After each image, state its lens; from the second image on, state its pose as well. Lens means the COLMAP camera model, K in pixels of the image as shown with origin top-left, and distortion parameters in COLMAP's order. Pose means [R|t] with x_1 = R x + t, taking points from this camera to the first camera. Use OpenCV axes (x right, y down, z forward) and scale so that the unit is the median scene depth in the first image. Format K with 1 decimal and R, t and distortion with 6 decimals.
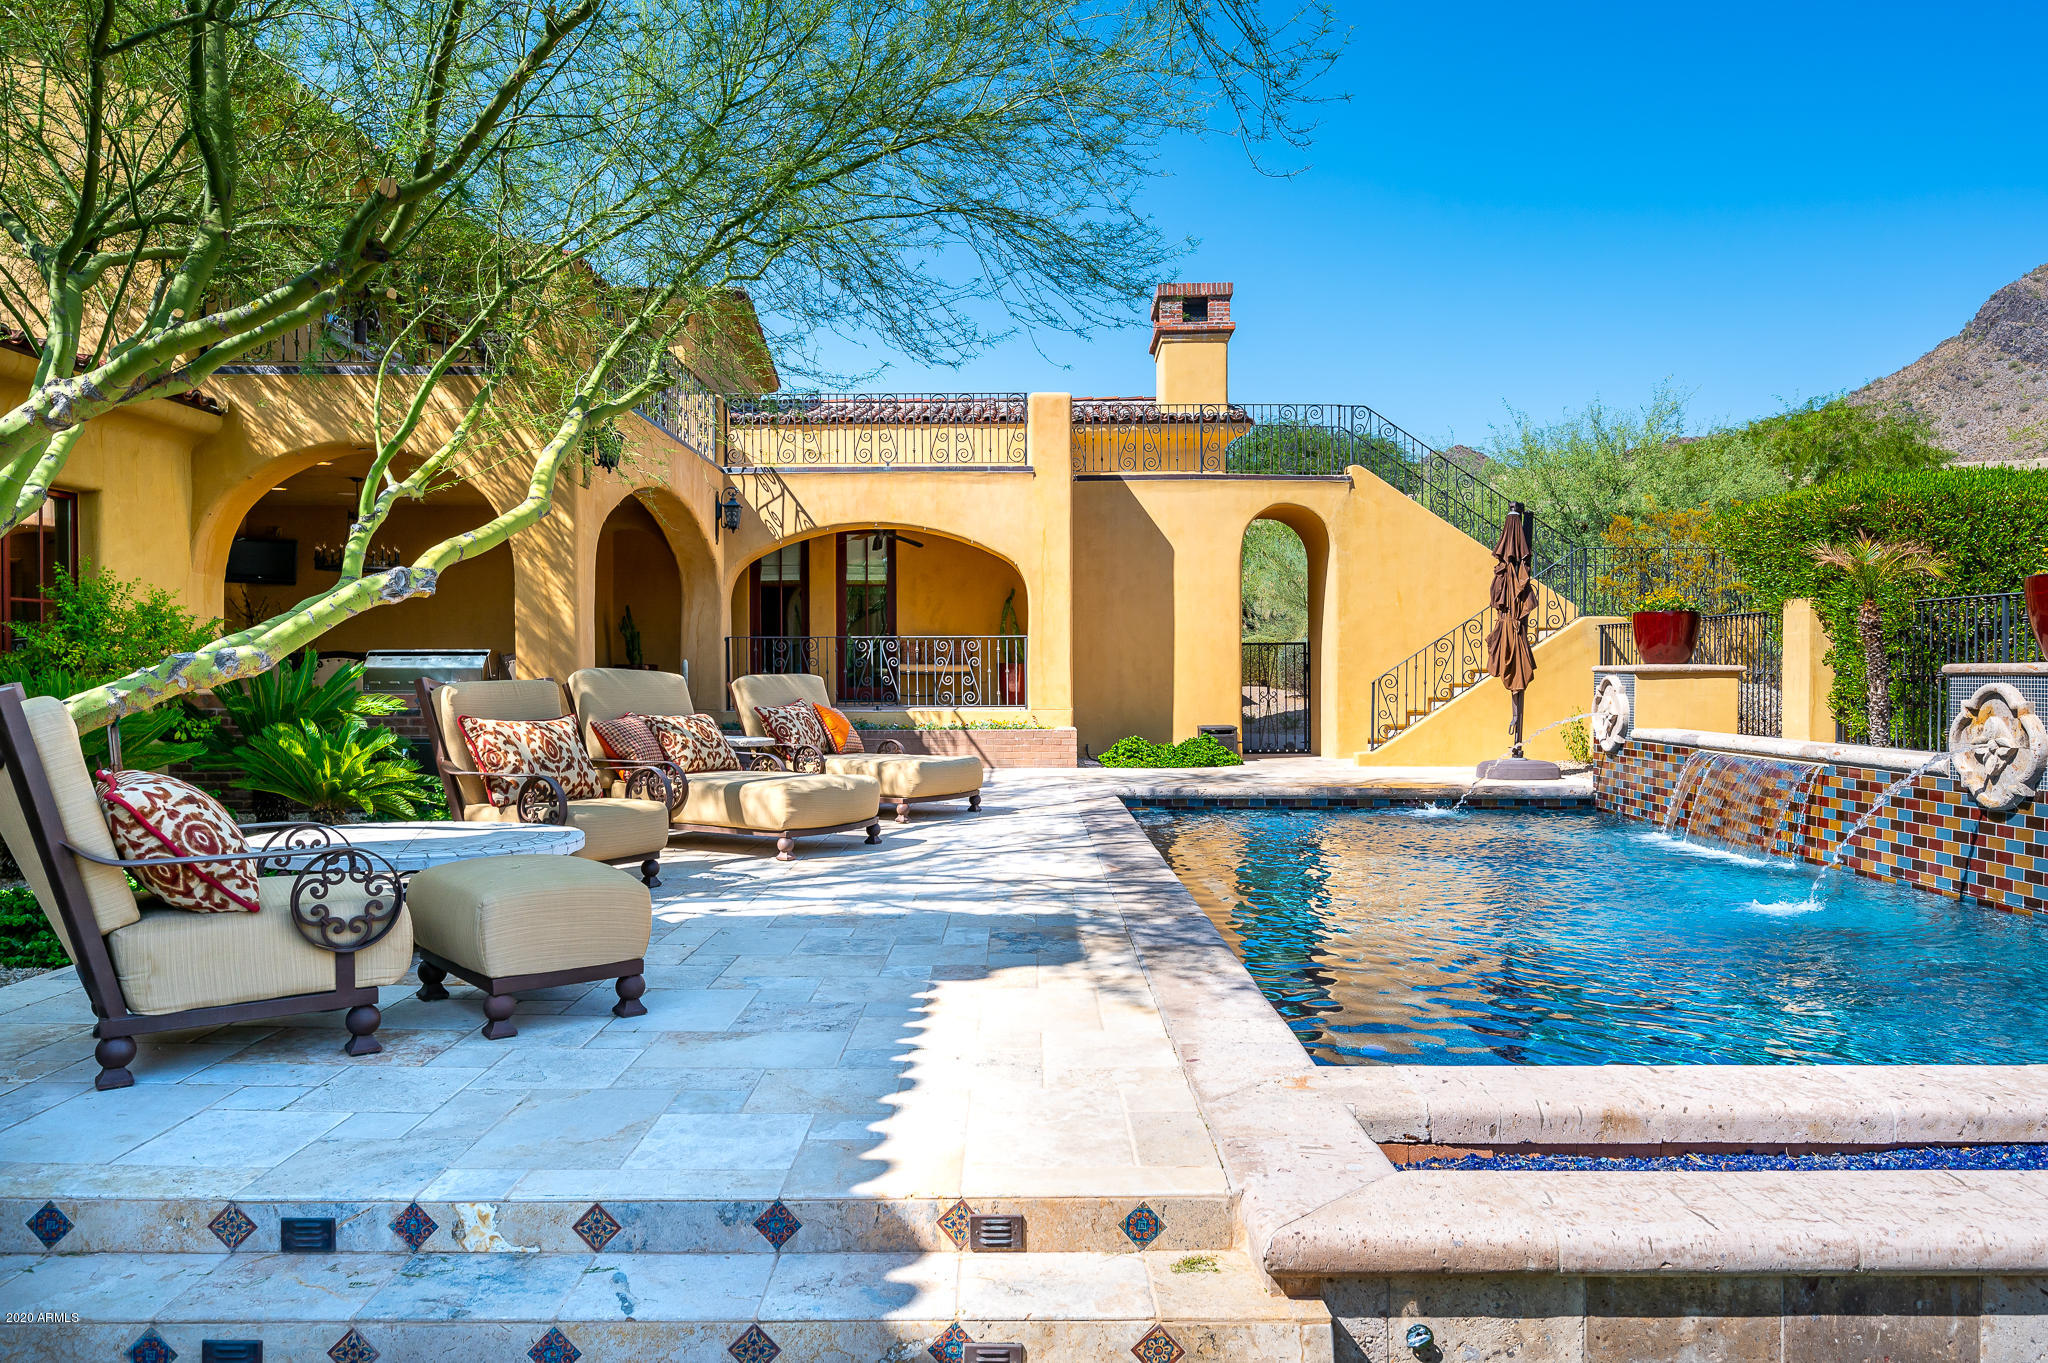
lens RADIAL K [[1368.1, 0, 1022.5], [0, 1368.1, 680.1], [0, 0, 1]] dist [0.002049, 0.001027]
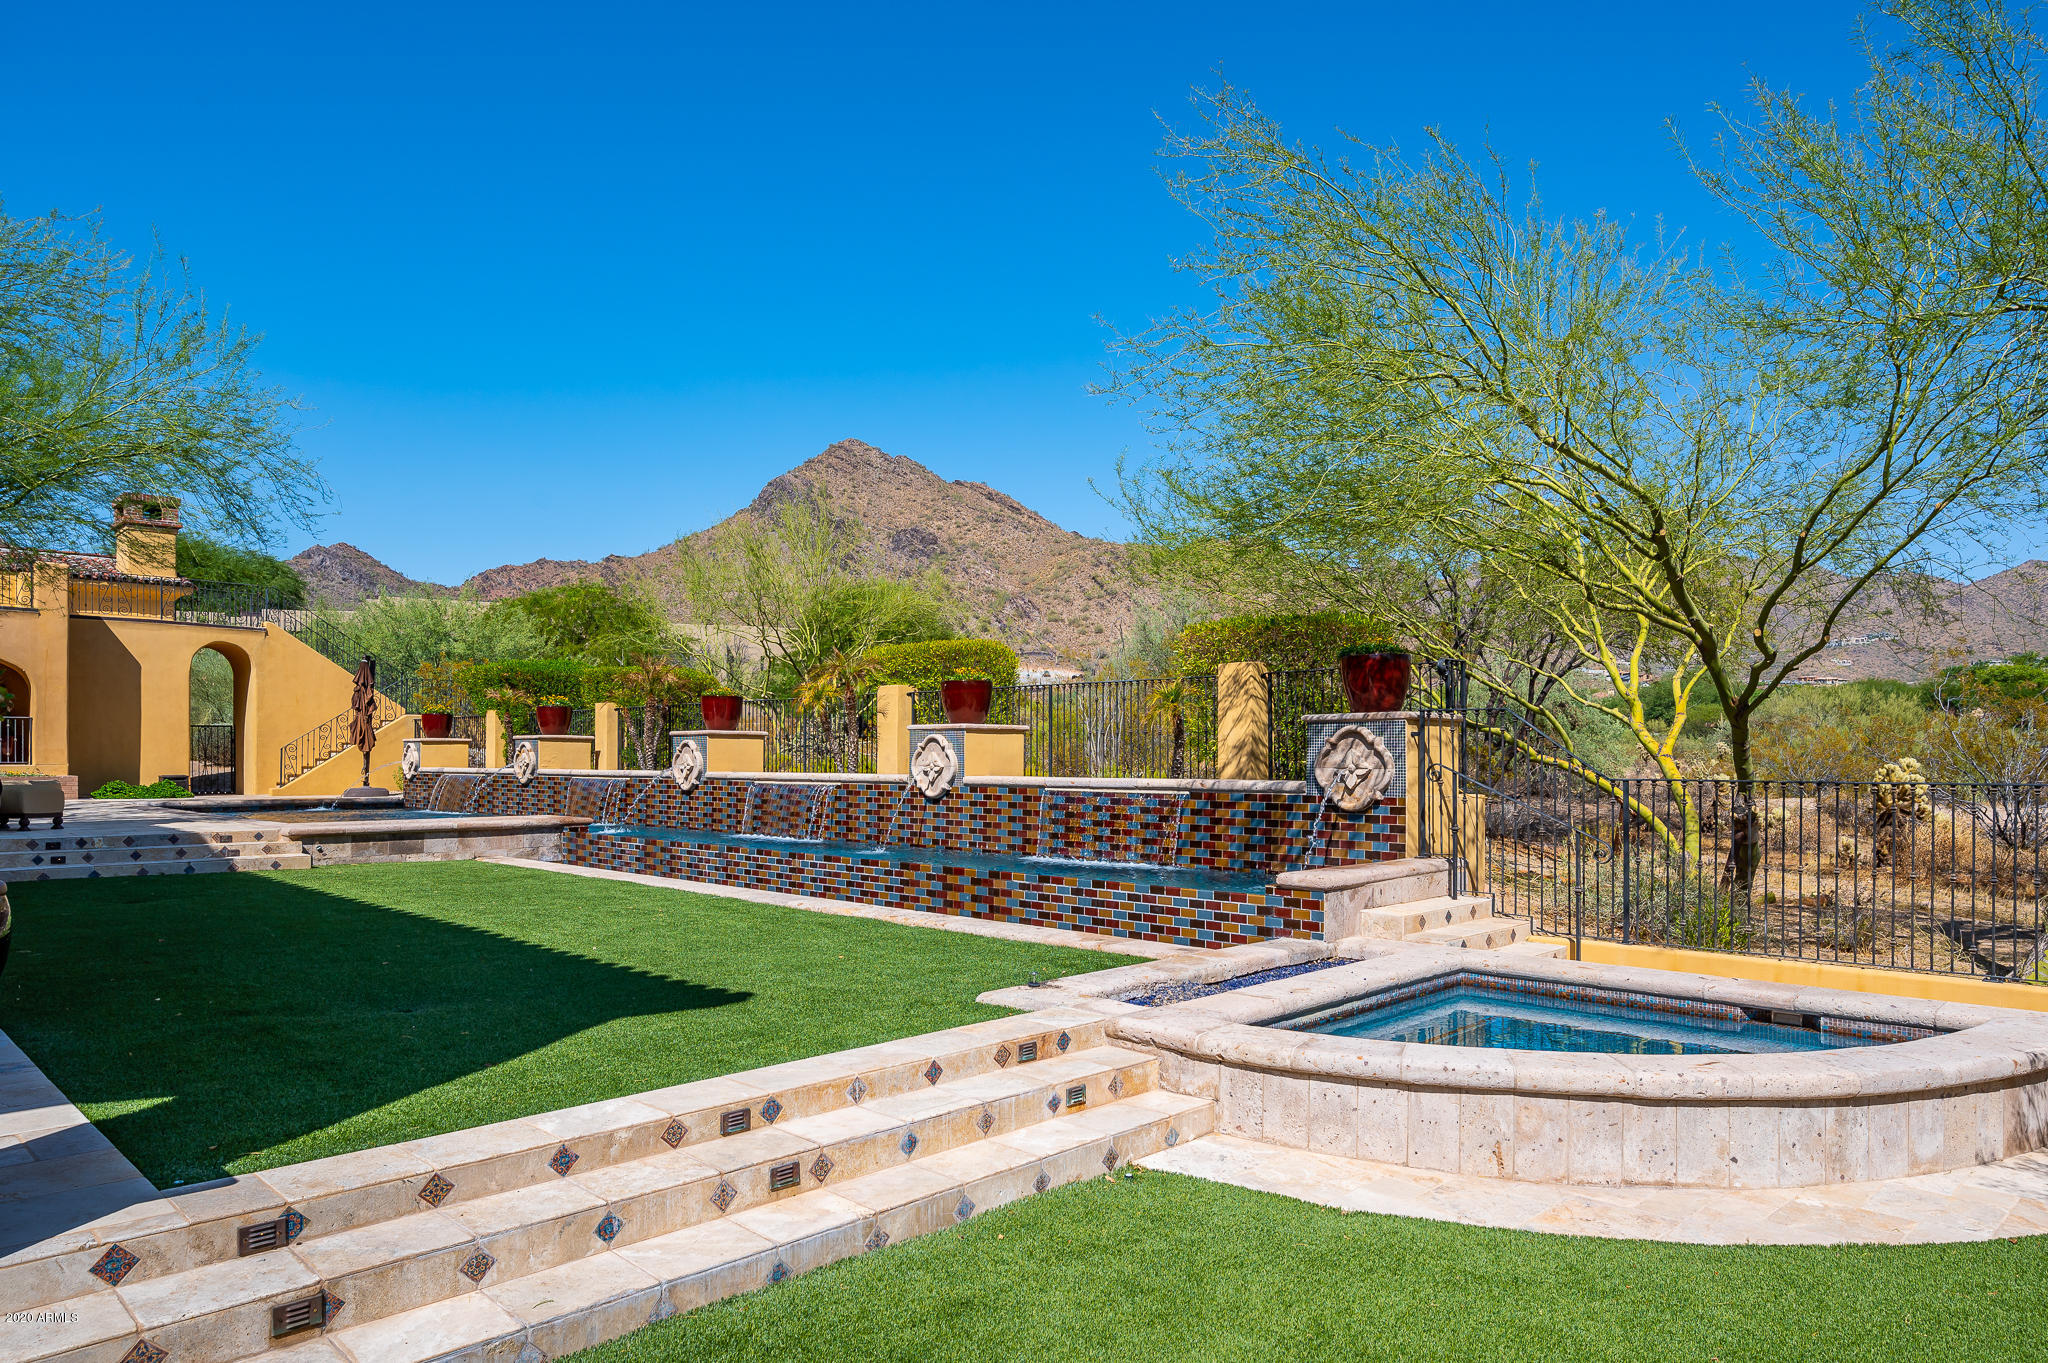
lens RADIAL K [[1241.0, 0, 1011.9], [0, 1241.0, 756.8], [0, 0, 1]] dist [0.003338, 0.000066]
pose [[0.695459, 0.002597, 0.718561, -0.238952], [0.003673, 0.999968, -0.007168, 0.026838], [-0.718557, 0.007624, 0.695426, -0.785759]]
